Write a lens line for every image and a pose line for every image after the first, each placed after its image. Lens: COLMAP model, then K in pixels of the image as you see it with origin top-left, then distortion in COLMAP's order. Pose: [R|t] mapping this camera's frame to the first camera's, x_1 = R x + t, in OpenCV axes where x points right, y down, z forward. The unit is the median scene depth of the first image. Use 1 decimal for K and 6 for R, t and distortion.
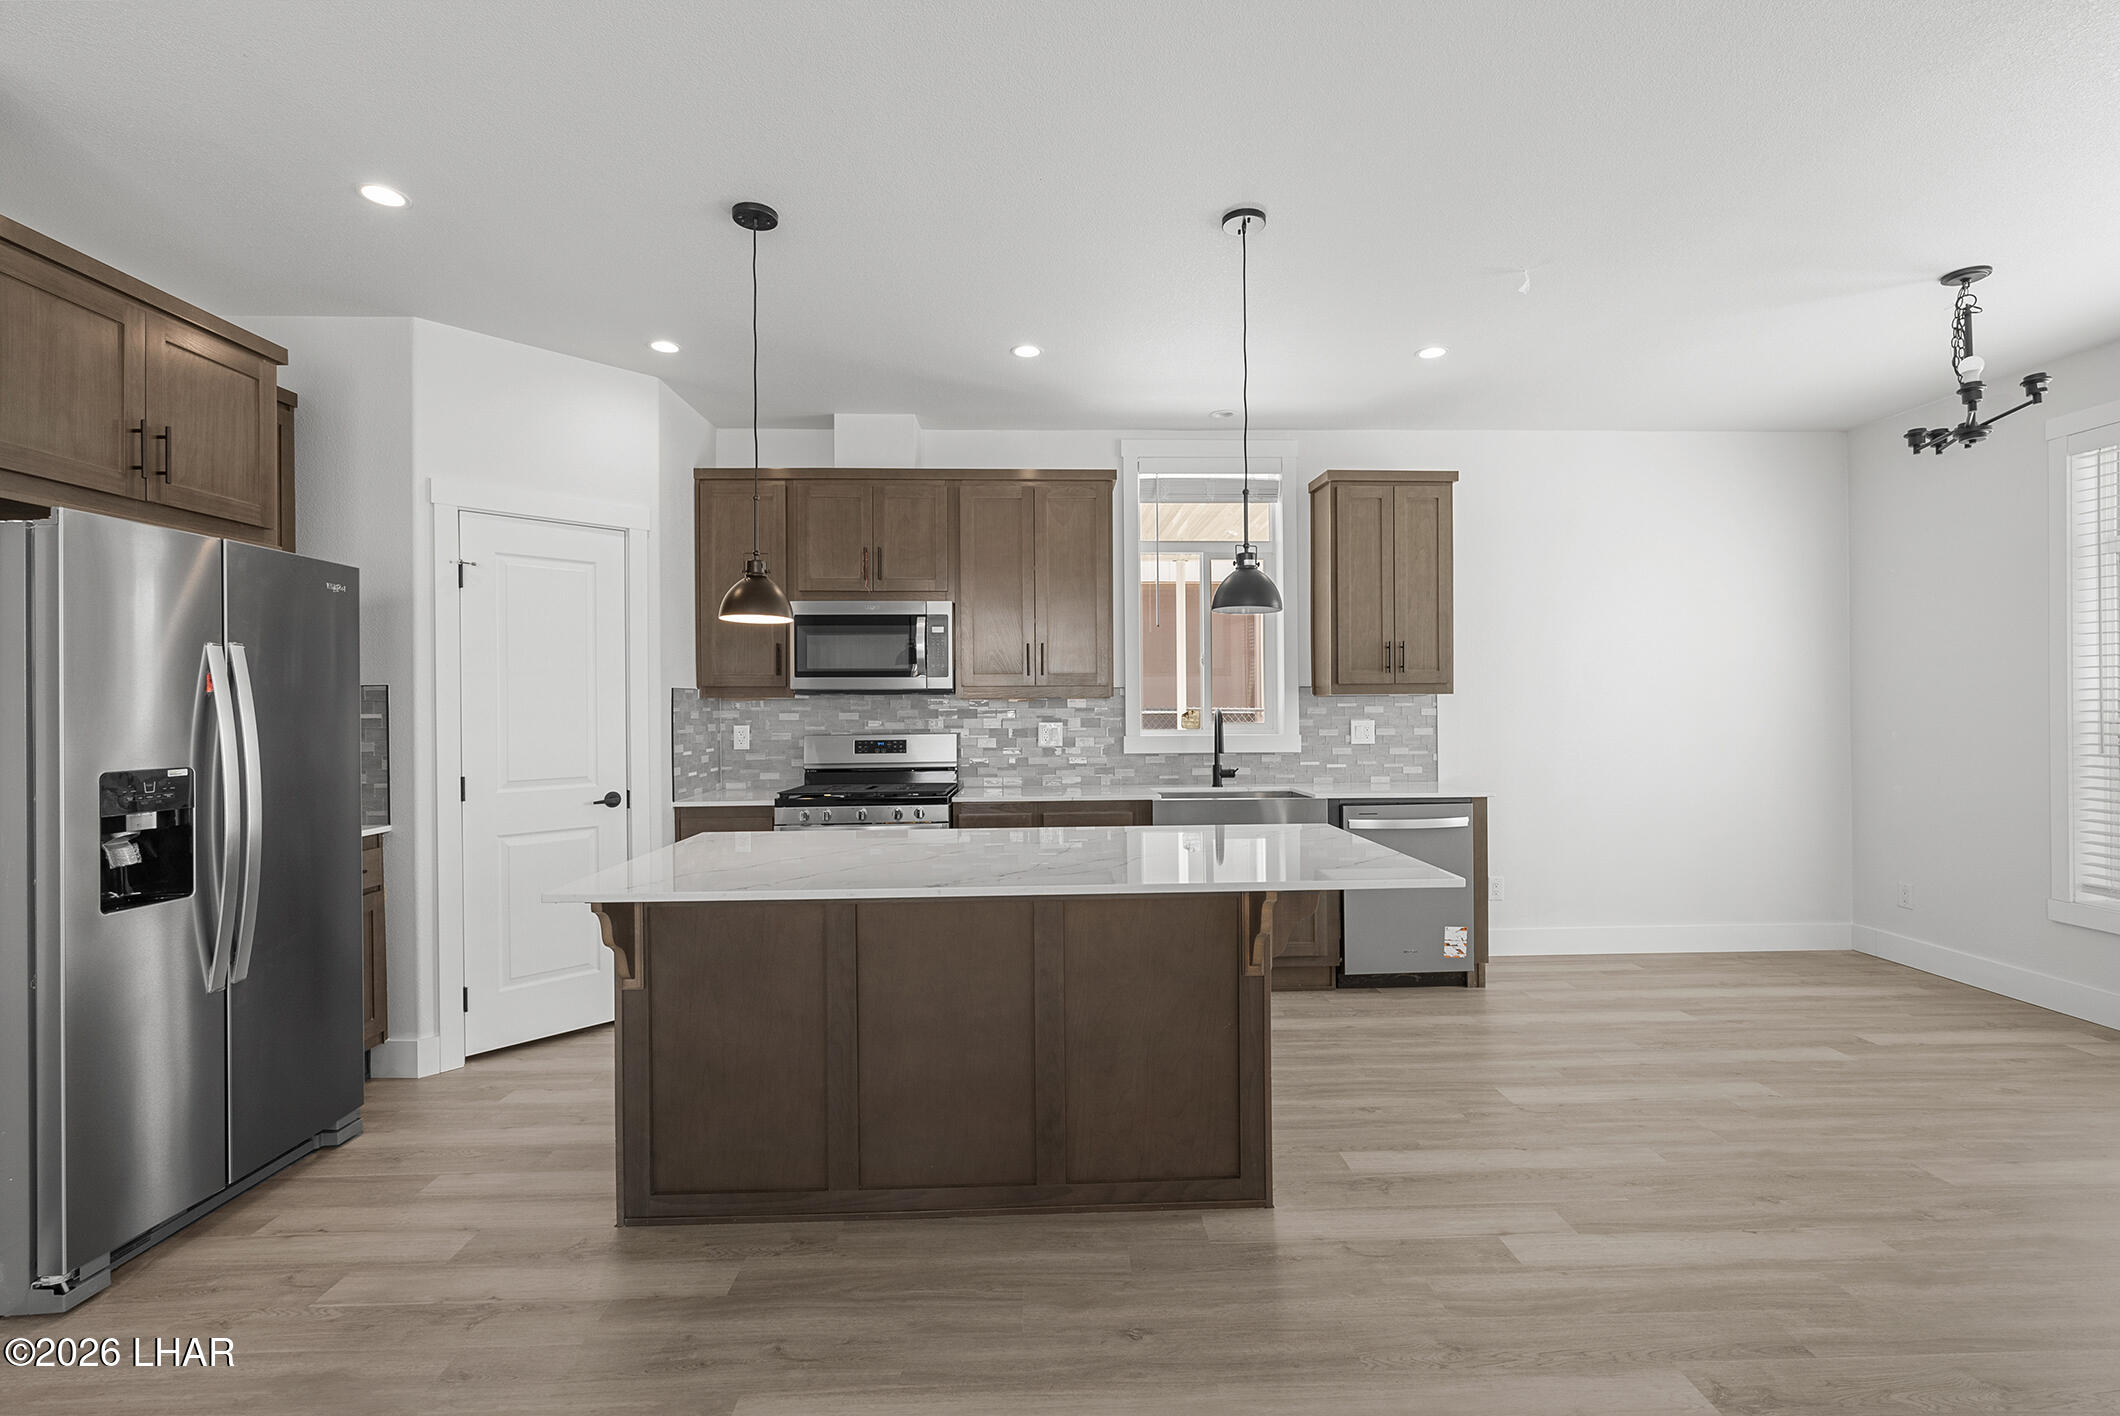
lens RADIAL K [[946.7, 0, 1066.4], [0, 946.7, 715.5], [0, 0, 1]] dist [-0.003799, 0.000274]
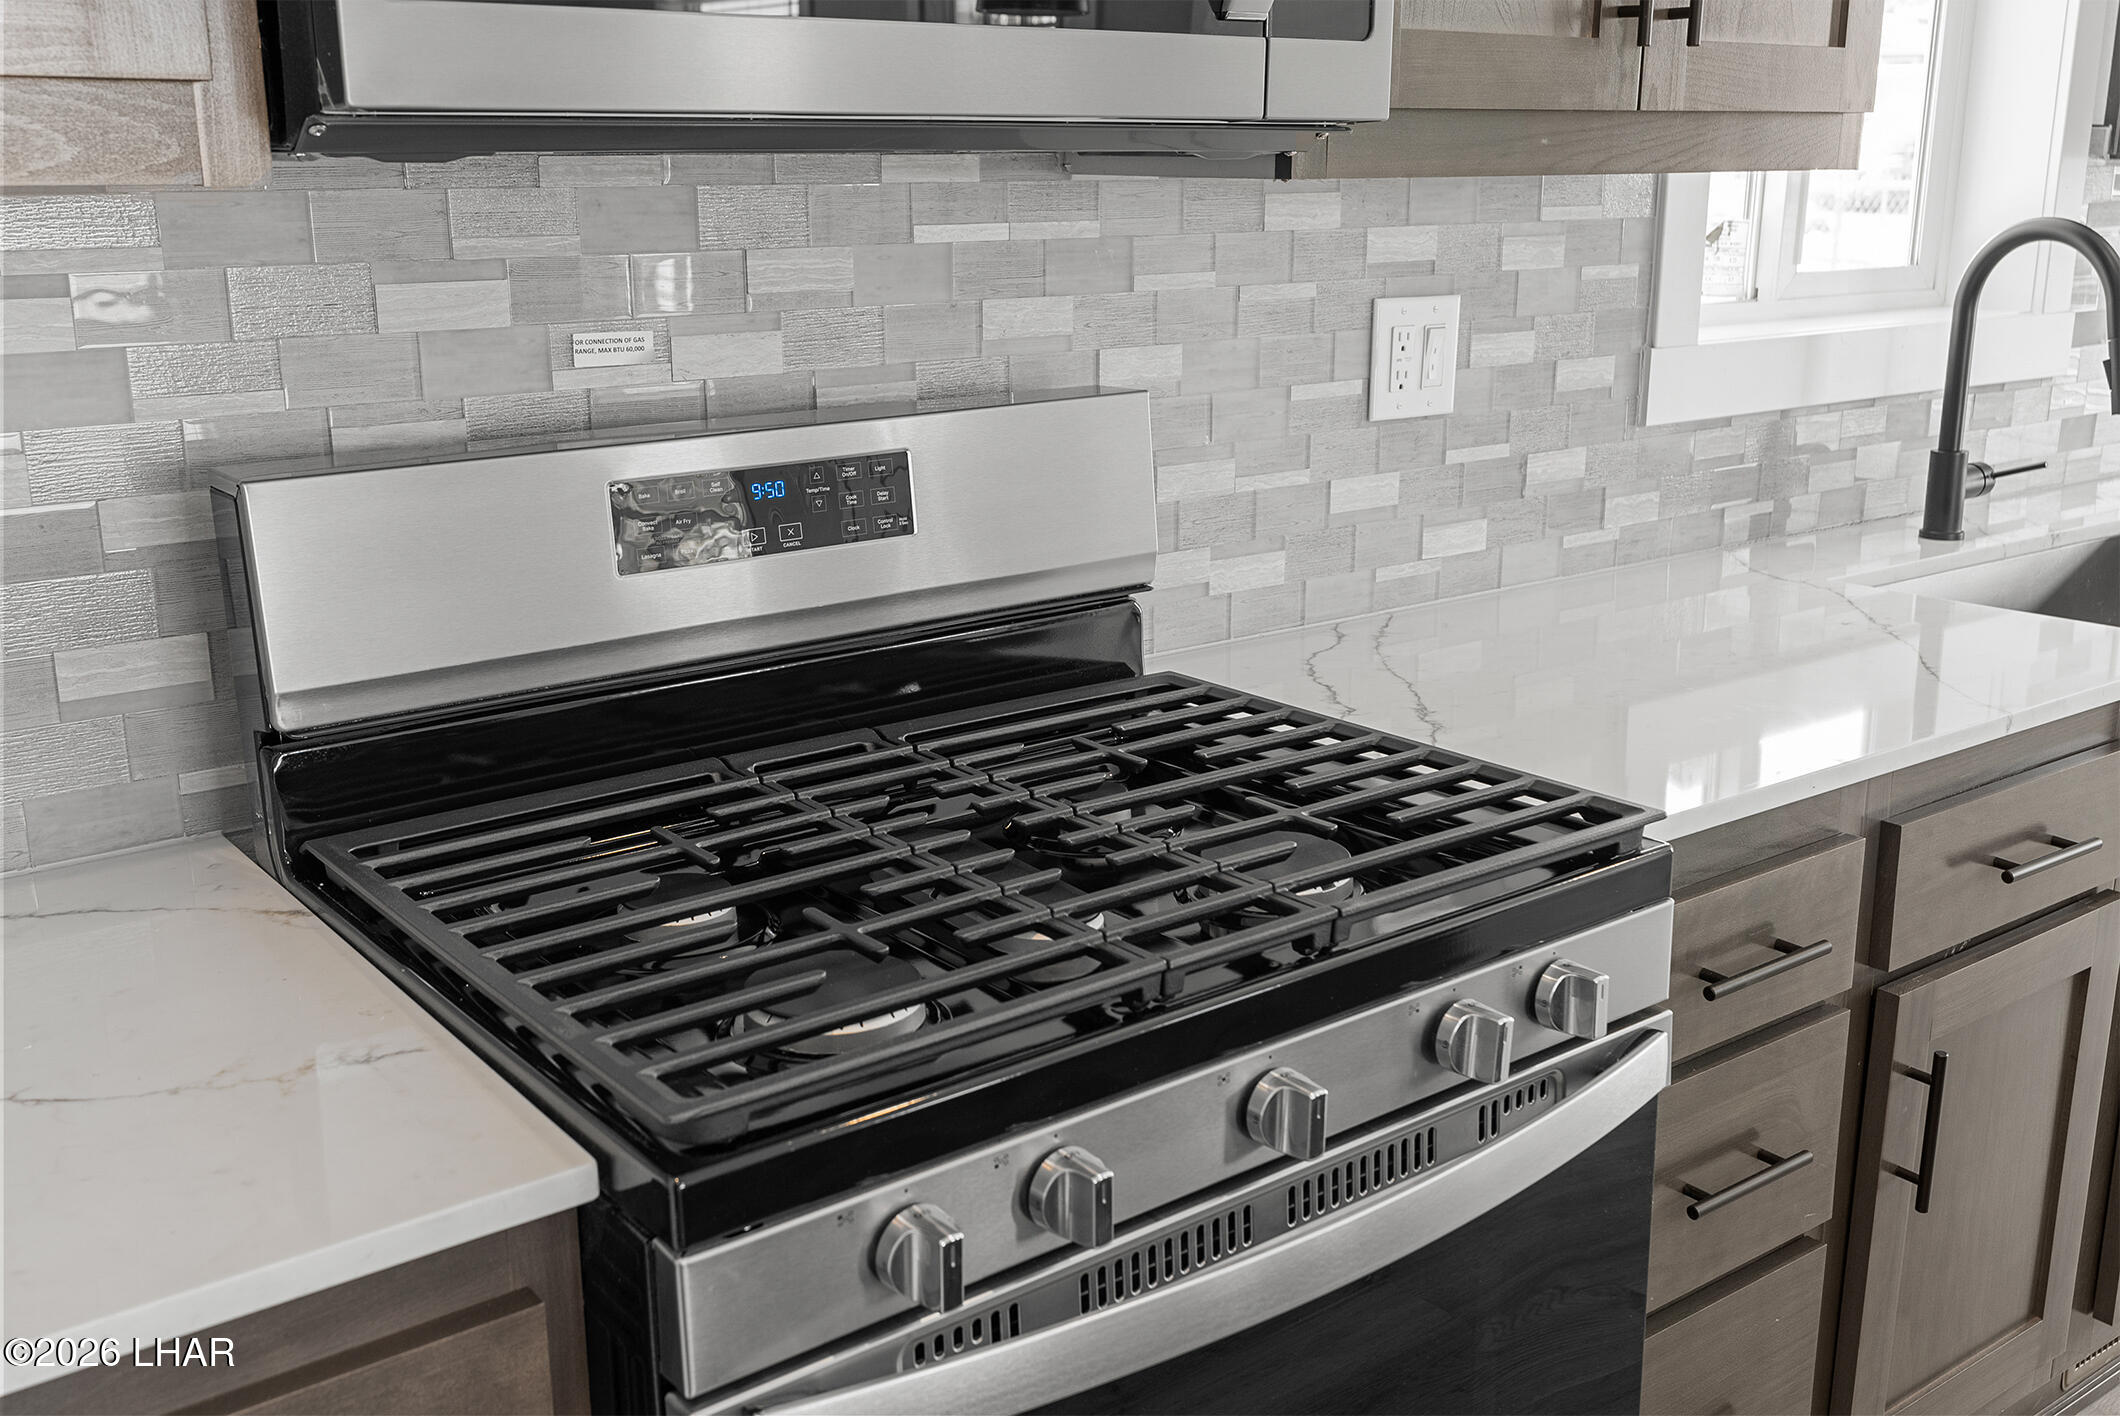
lens RADIAL K [[2066.1, 0, 1060.0], [0, 2066.1, 708.0], [0, 0, 1]] dist [0.023607, 0.000842]
pose [[0.815025, -0.147715, 0.560280, -0.380416], [0.003669, 0.968255, 0.249939, -0.020774], [-0.579414, -0.201651, 0.789694, 0.771282]]
